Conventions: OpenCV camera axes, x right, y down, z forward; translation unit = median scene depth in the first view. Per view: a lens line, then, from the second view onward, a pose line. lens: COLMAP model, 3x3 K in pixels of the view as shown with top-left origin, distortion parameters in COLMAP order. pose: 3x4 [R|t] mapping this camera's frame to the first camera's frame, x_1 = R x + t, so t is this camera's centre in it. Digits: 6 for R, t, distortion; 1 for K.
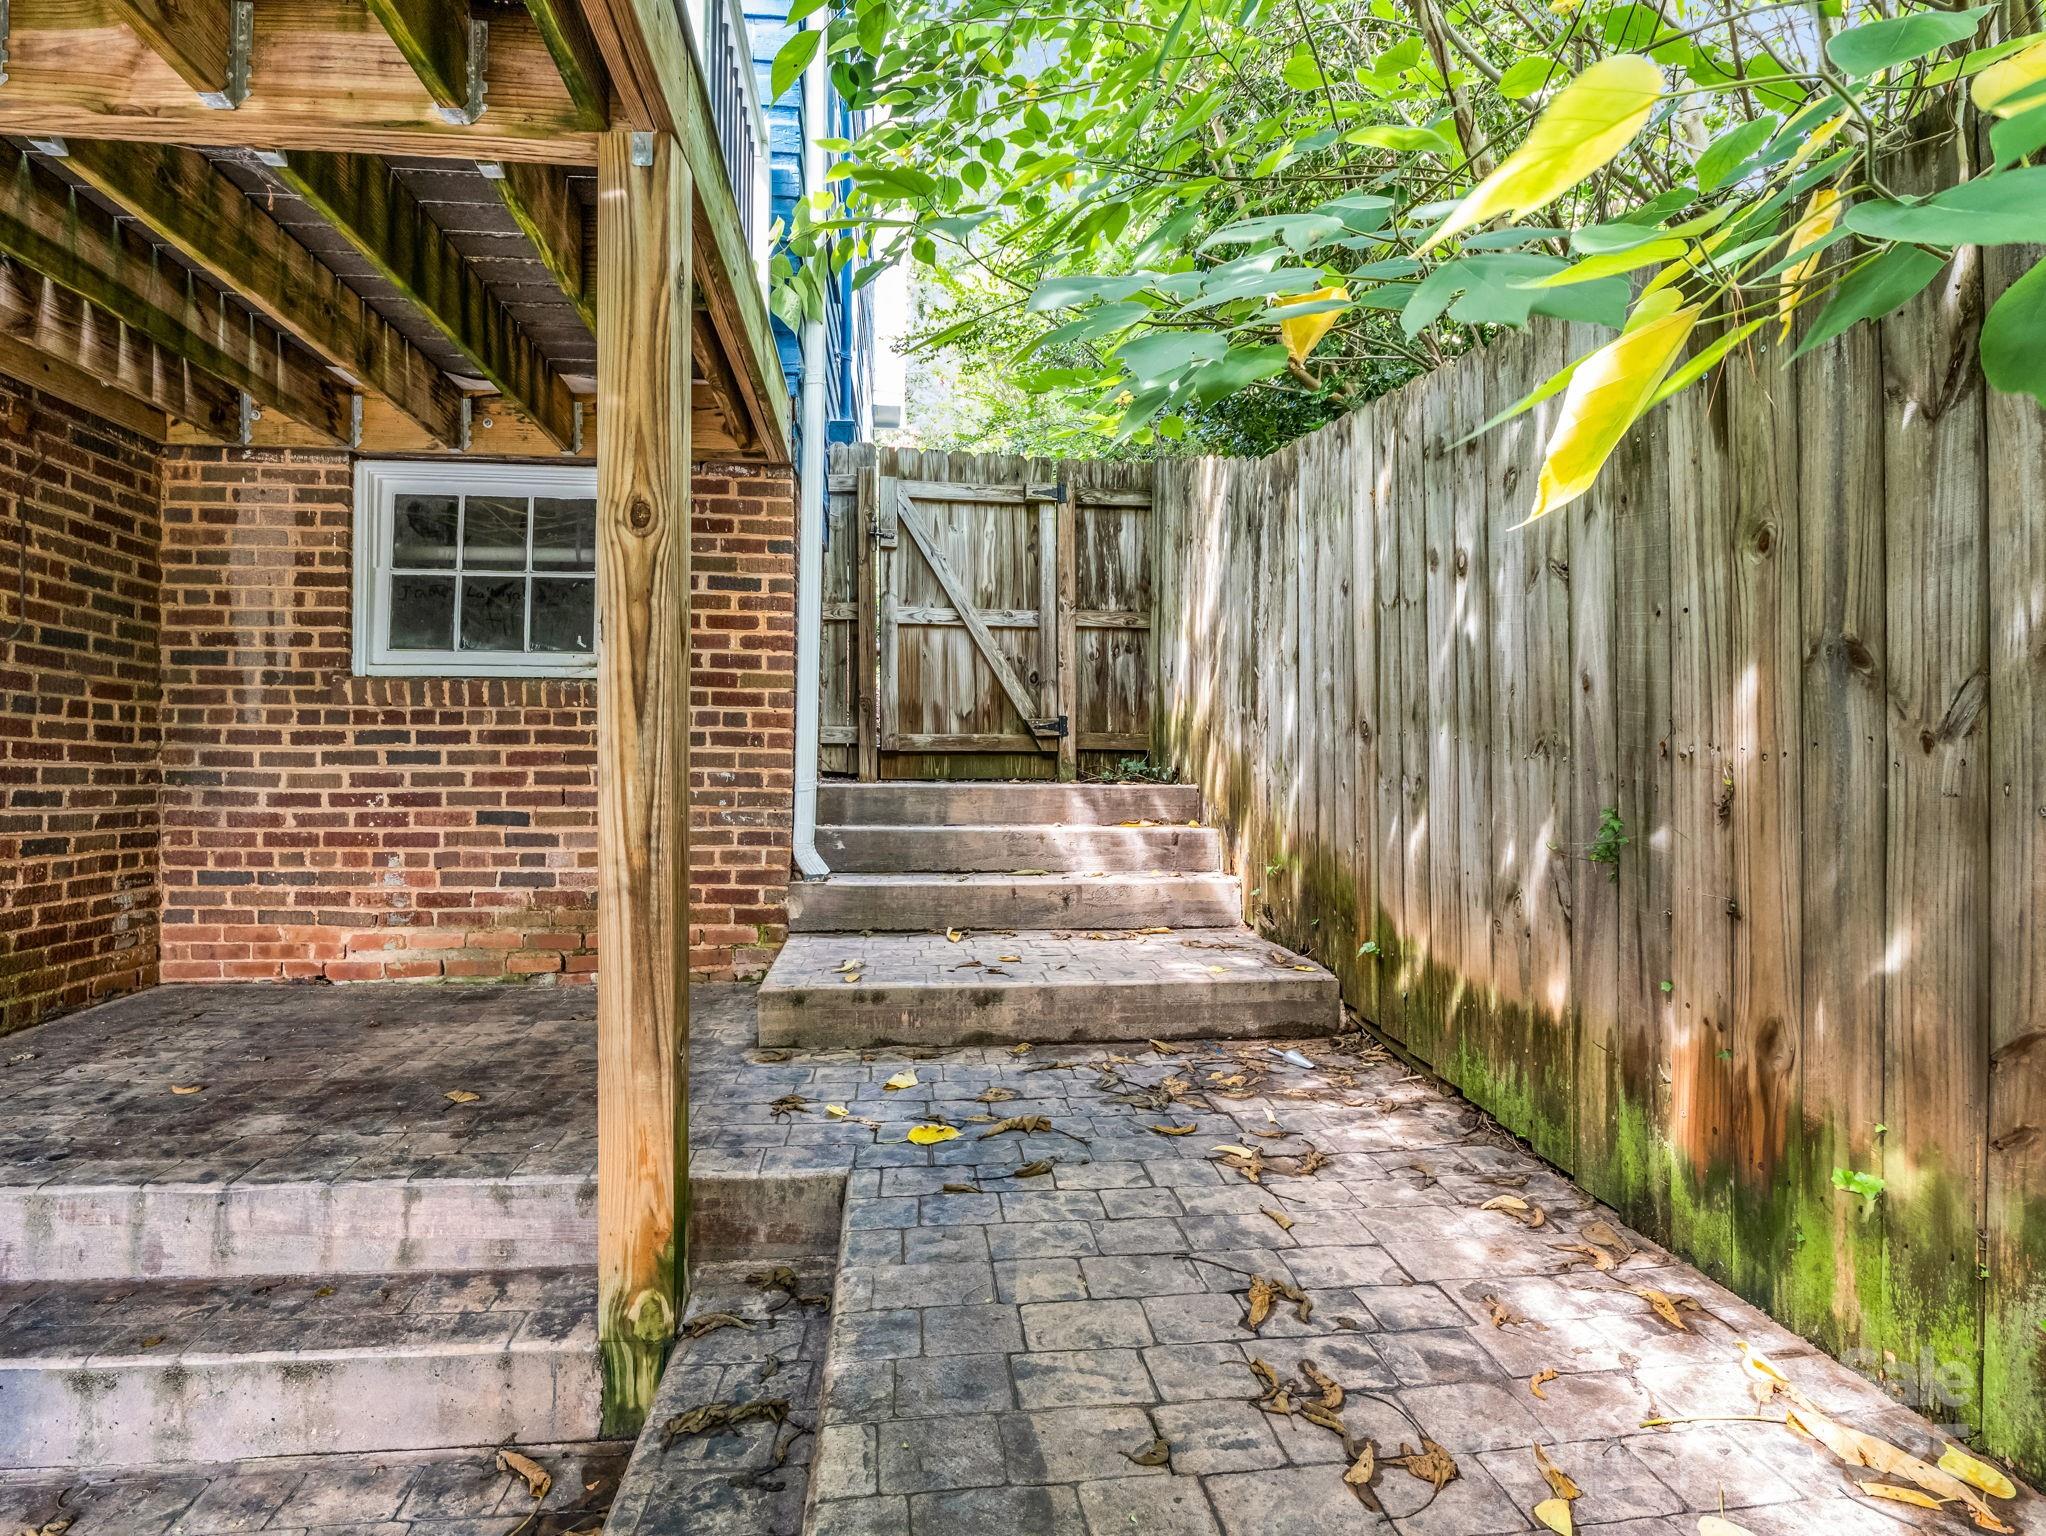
lens RADIAL K [[1155.0, 0, 1016.1], [0, 1155.0, 770.1], [0, 0, 1]] dist [0.000135, -0.000041]
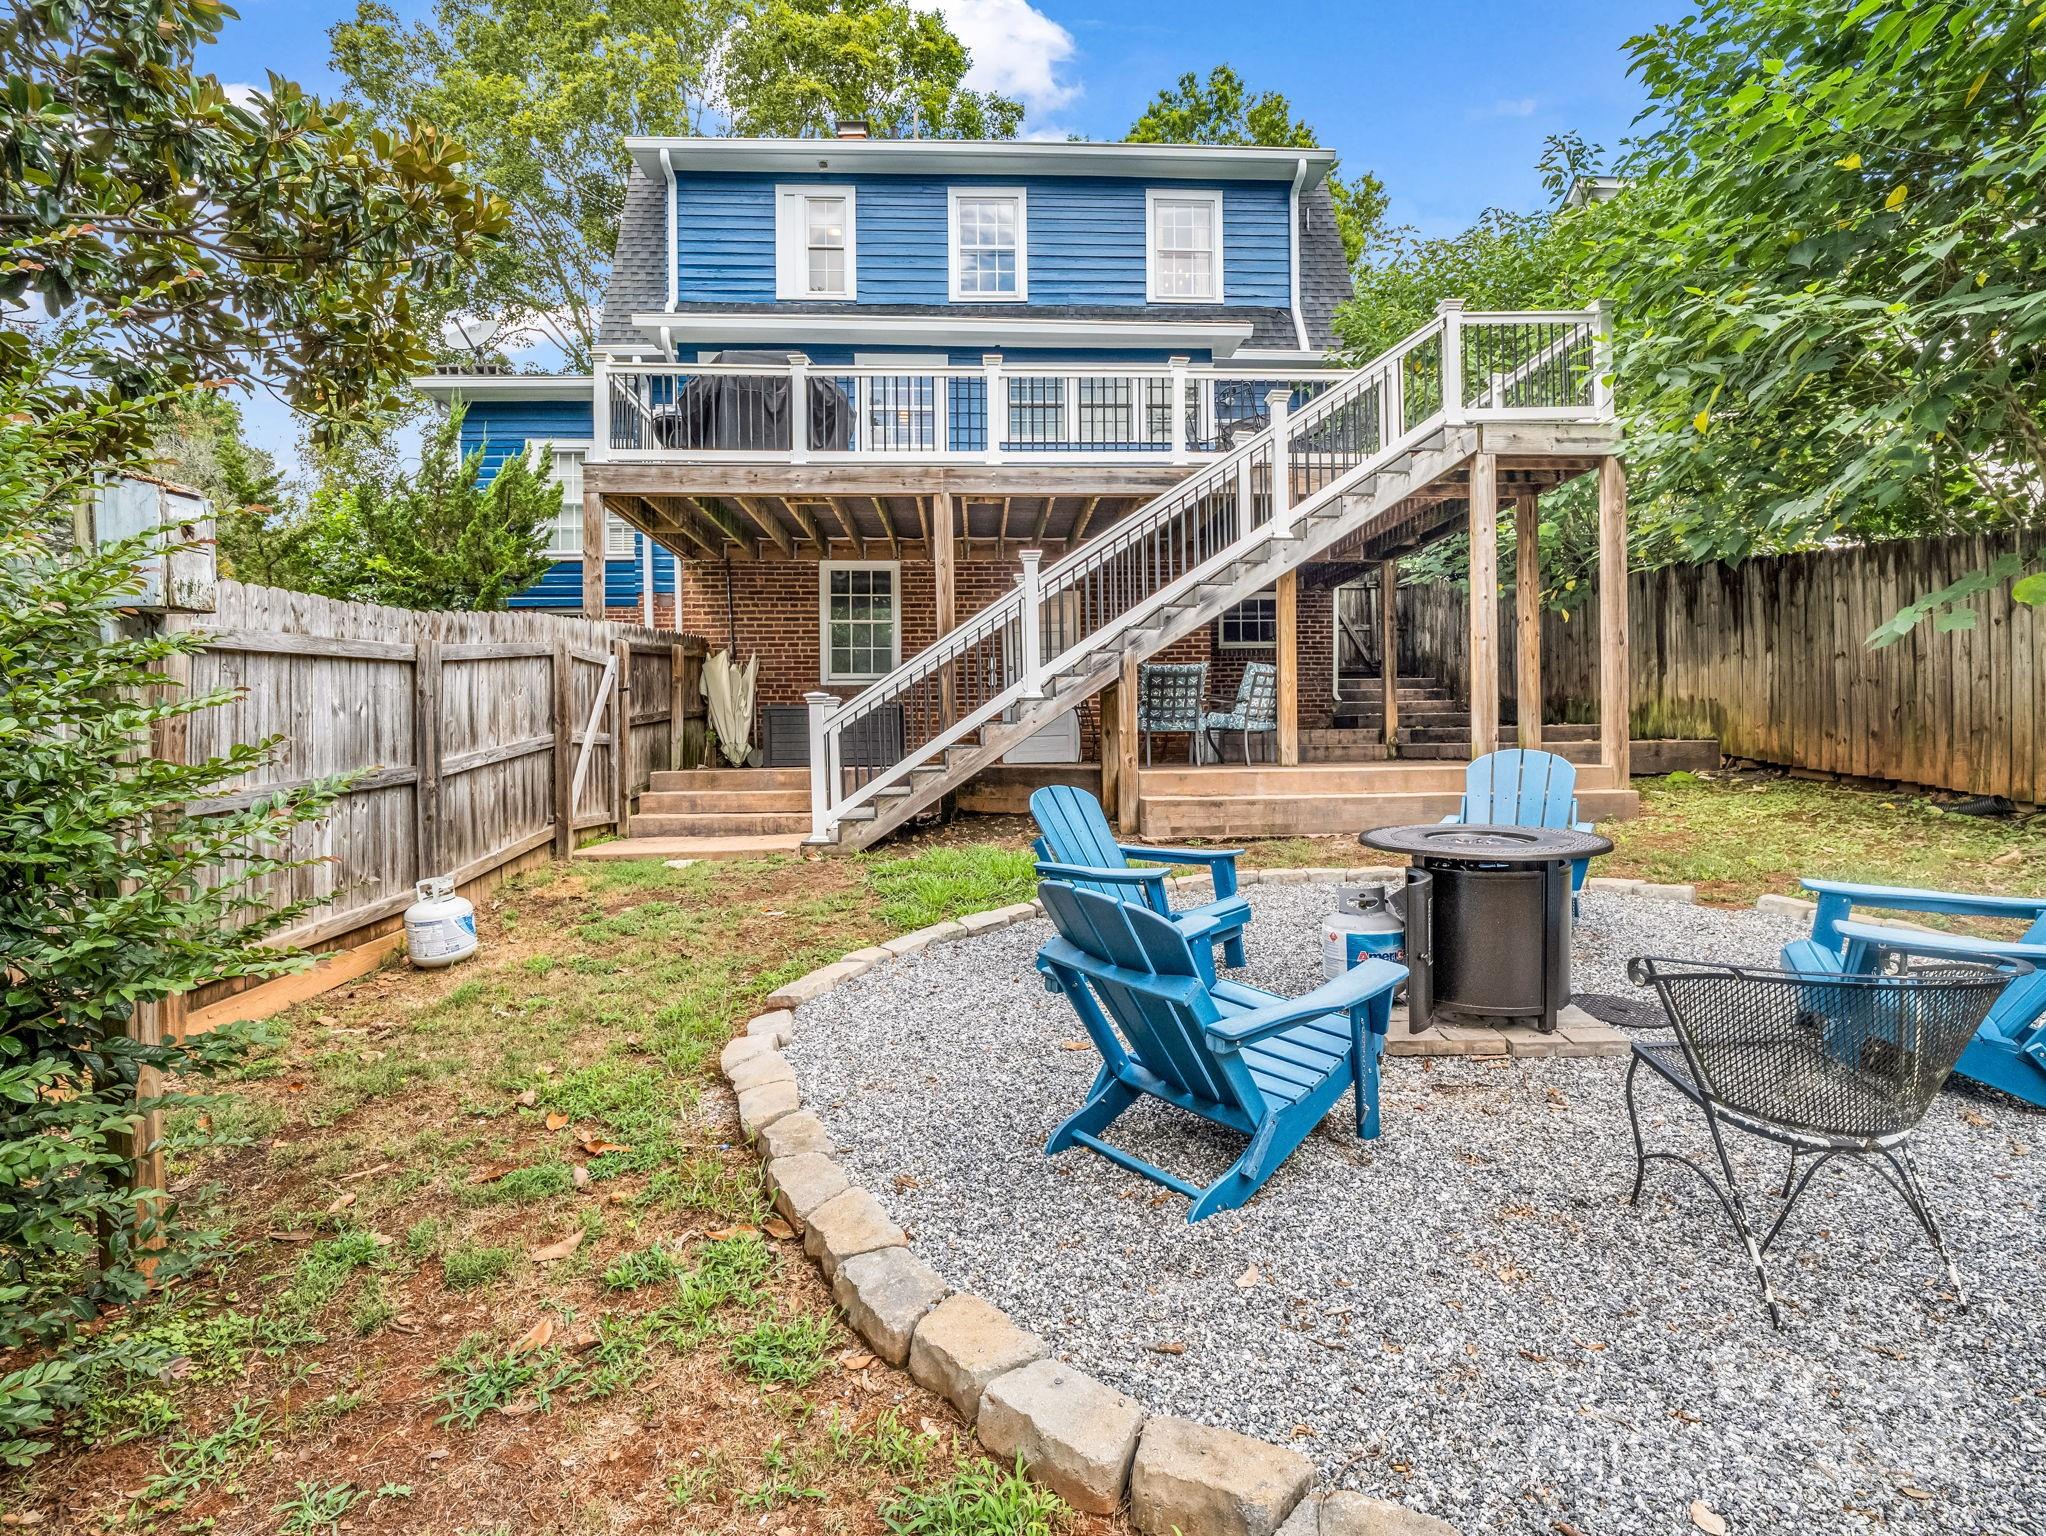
lens RADIAL K [[1025.2, 0, 1012.7], [0, 1025.2, 763.1], [0, 0, 1]] dist [-0.018389, -0.000819]
pose [[0.998565, -0.017247, -0.050707, -0.786691], [0.018023, 0.999727, 0.014887, 0.165669], [0.050436, -0.015780, 0.998603, -1.713661]]
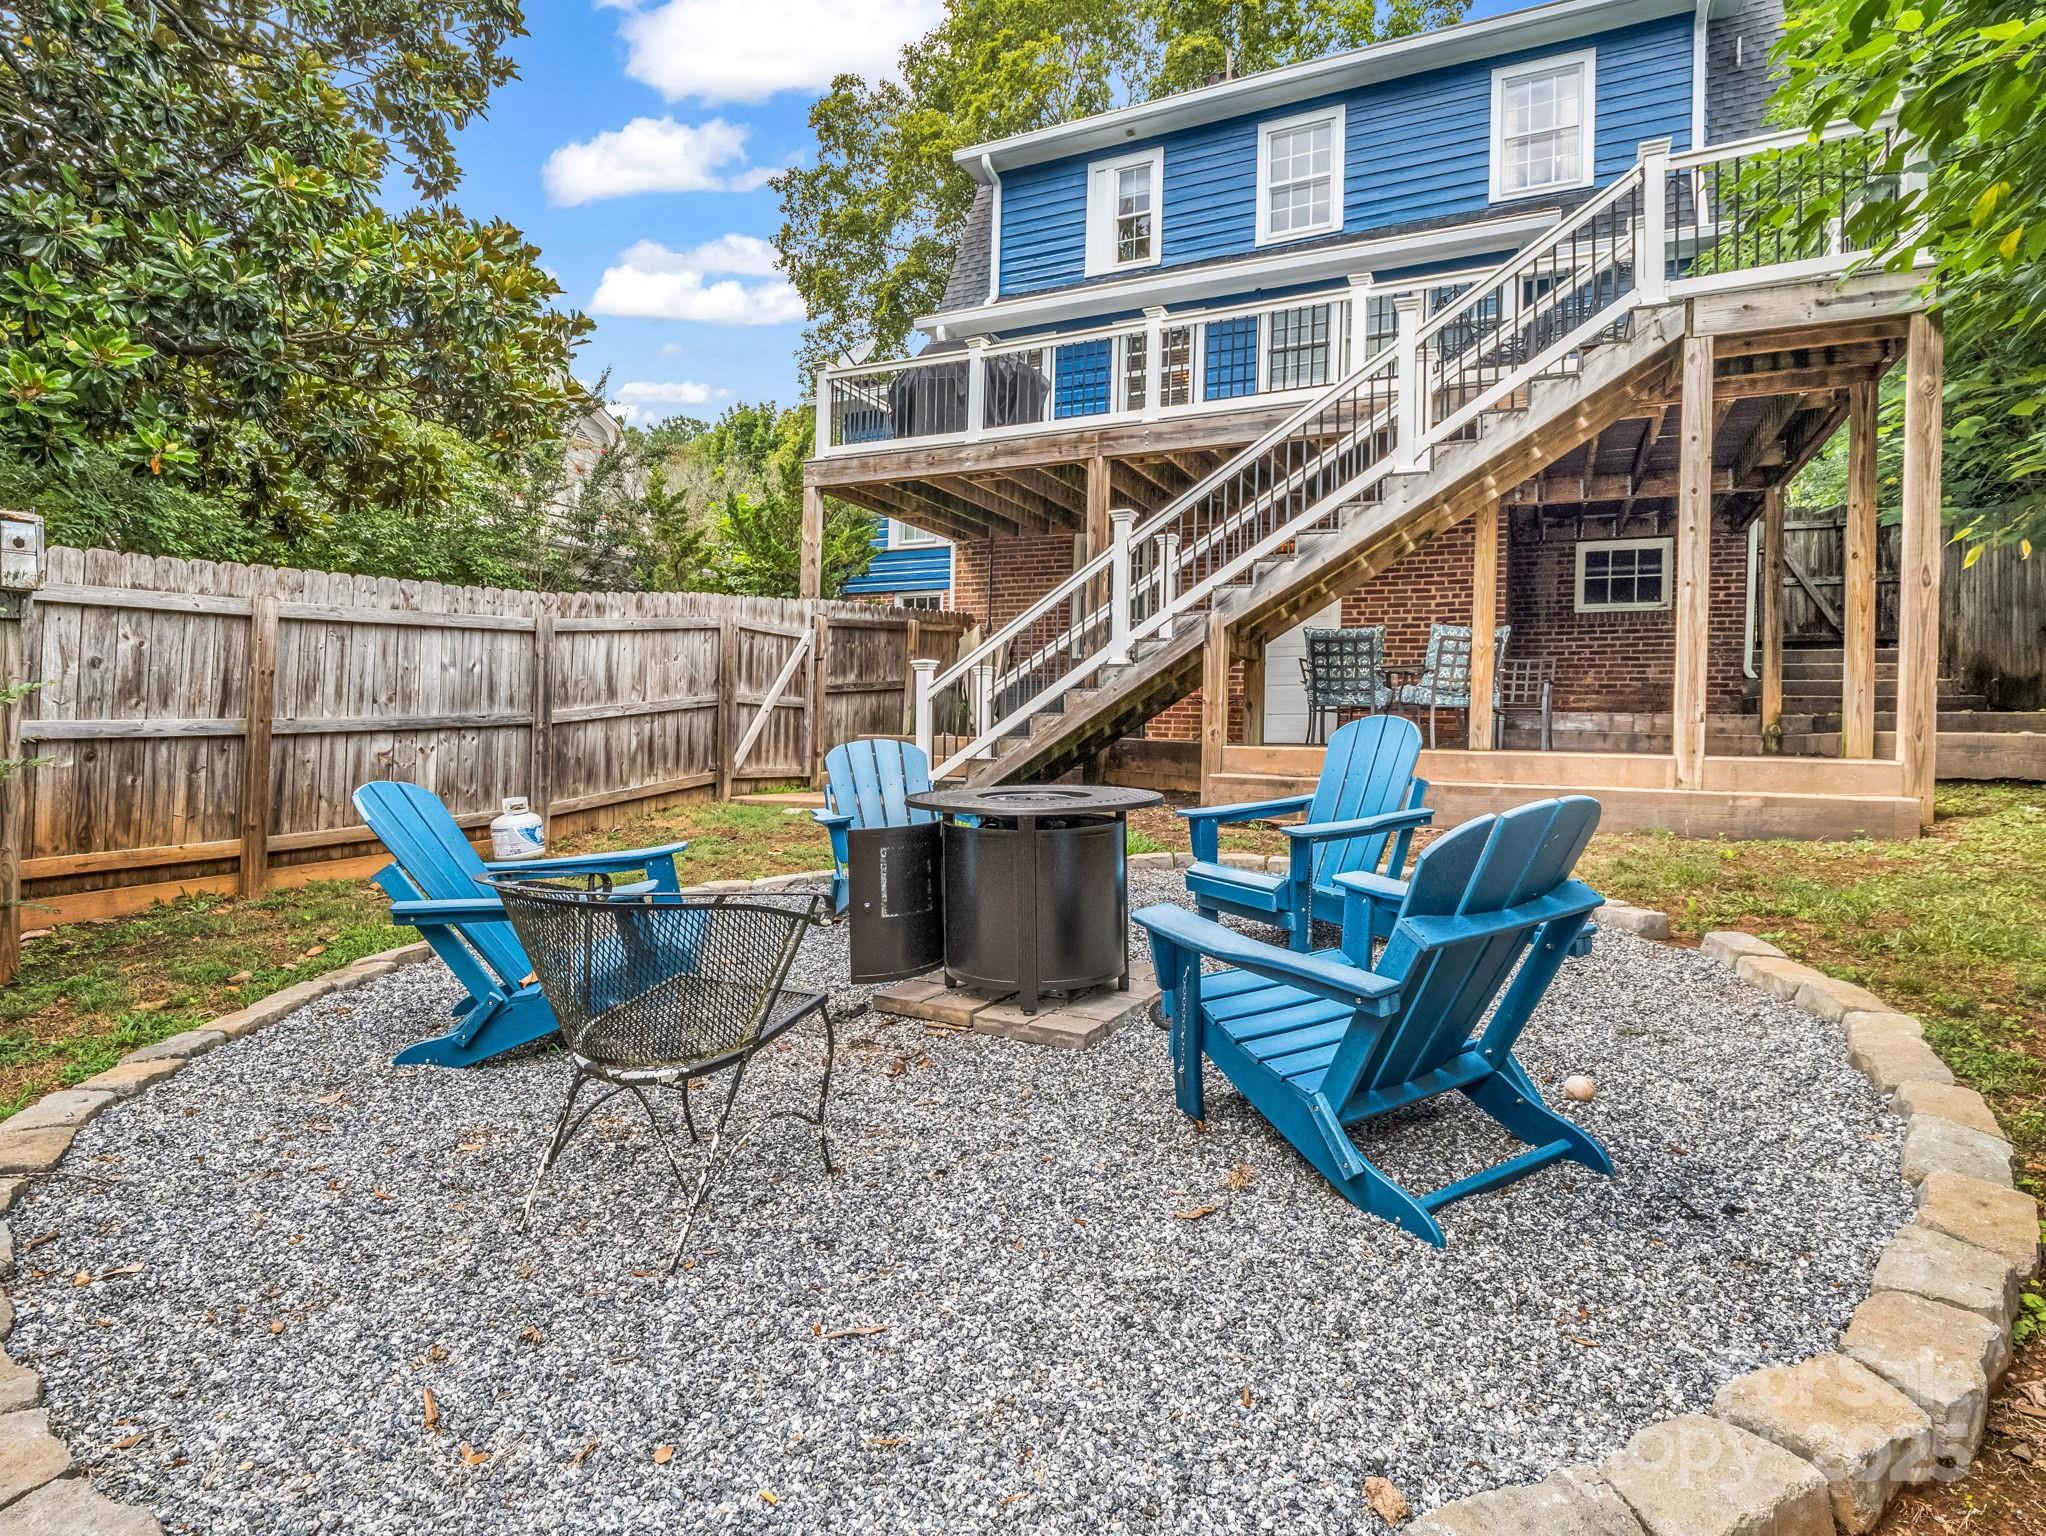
lens RADIAL K [[1083.1, 0, 1017.7], [0, 1083.1, 747.9], [0, 0, 1]] dist [-0.016540, -0.000205]
pose [[0.844812, 0.017163, -0.534788, -0.212220], [-0.014247, 0.999853, 0.009582, 0.194262], [0.534874, -0.000476, 0.844932, -1.585606]]
